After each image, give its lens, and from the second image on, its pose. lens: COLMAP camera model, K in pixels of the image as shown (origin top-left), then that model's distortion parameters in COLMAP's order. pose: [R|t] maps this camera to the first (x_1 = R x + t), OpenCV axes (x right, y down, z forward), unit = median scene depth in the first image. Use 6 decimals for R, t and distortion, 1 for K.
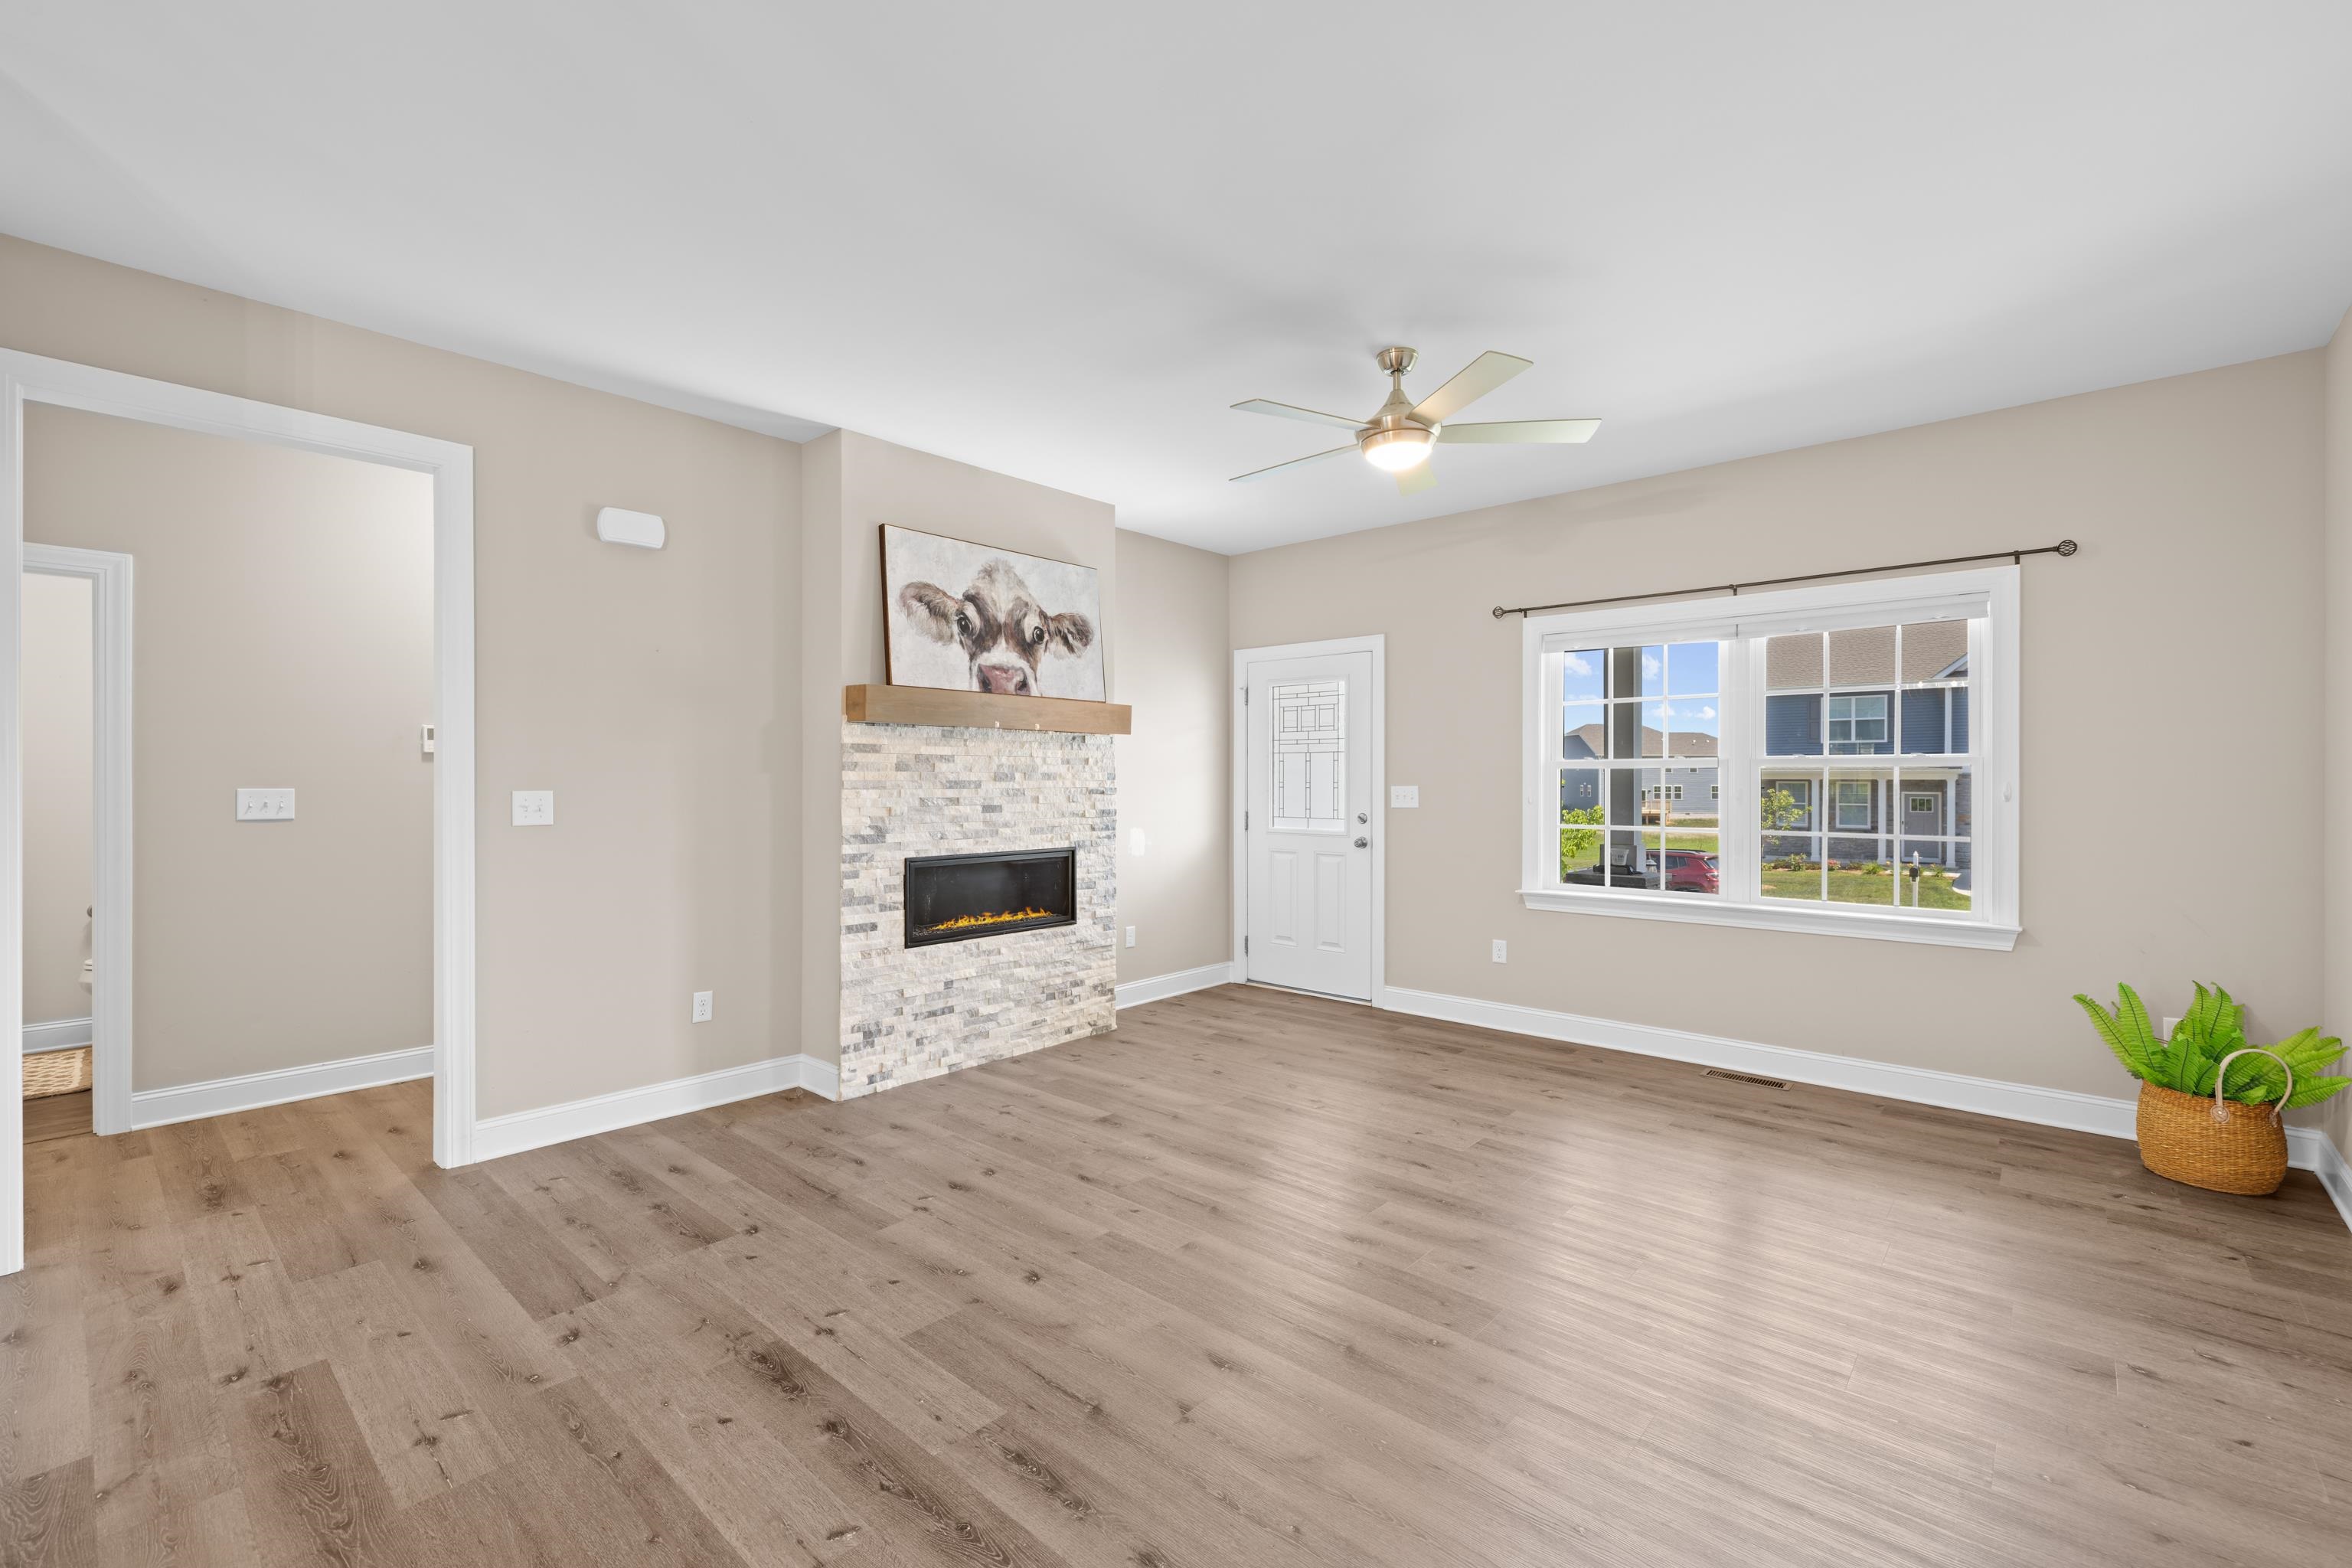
lens RADIAL K [[1002.8, 0, 1176.6], [0, 1002.8, 778.2], [0, 0, 1]] dist [0.003383, 0.001464]
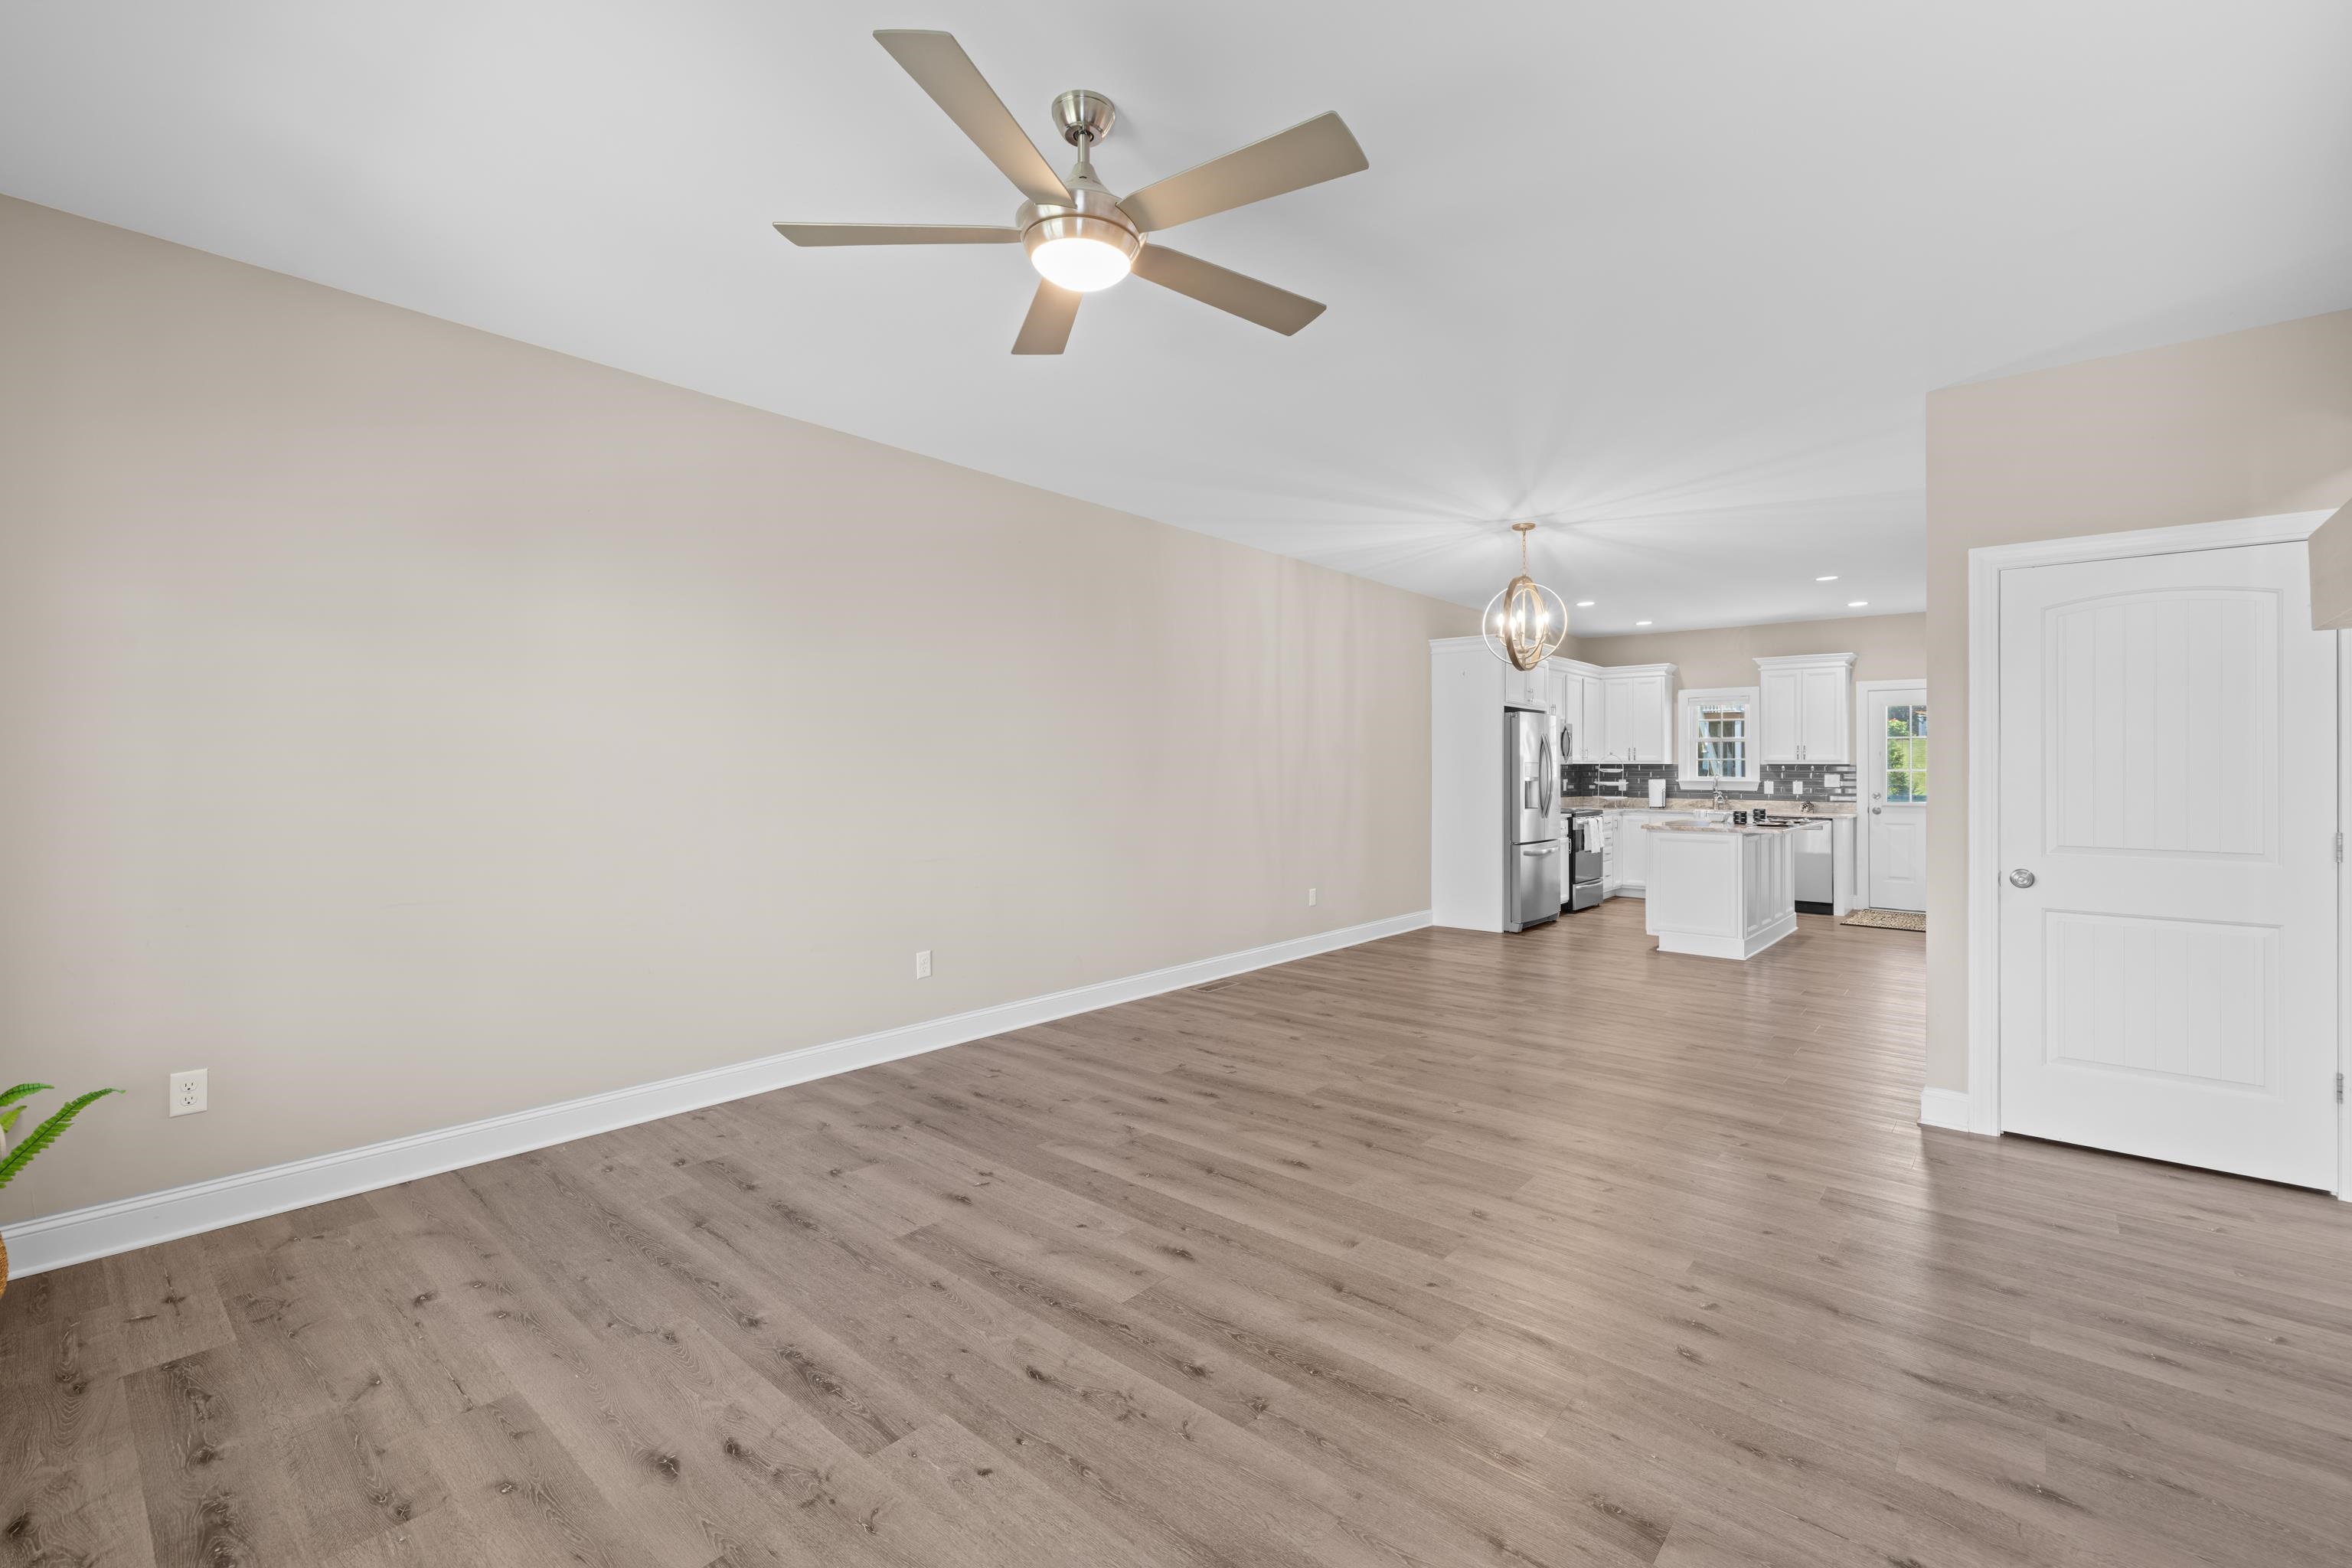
lens RADIAL K [[1002.8, 0, 1198.4], [0, 1002.8, 759.2], [0, 0, 1]] dist [0.003383, 0.001464]
pose [[-0.999112, -0.007119, -0.041526, 0.181187], [-0.006856, 0.999956, -0.006467, -0.000586], [0.041570, -0.006176, -0.999116, 1.736299]]
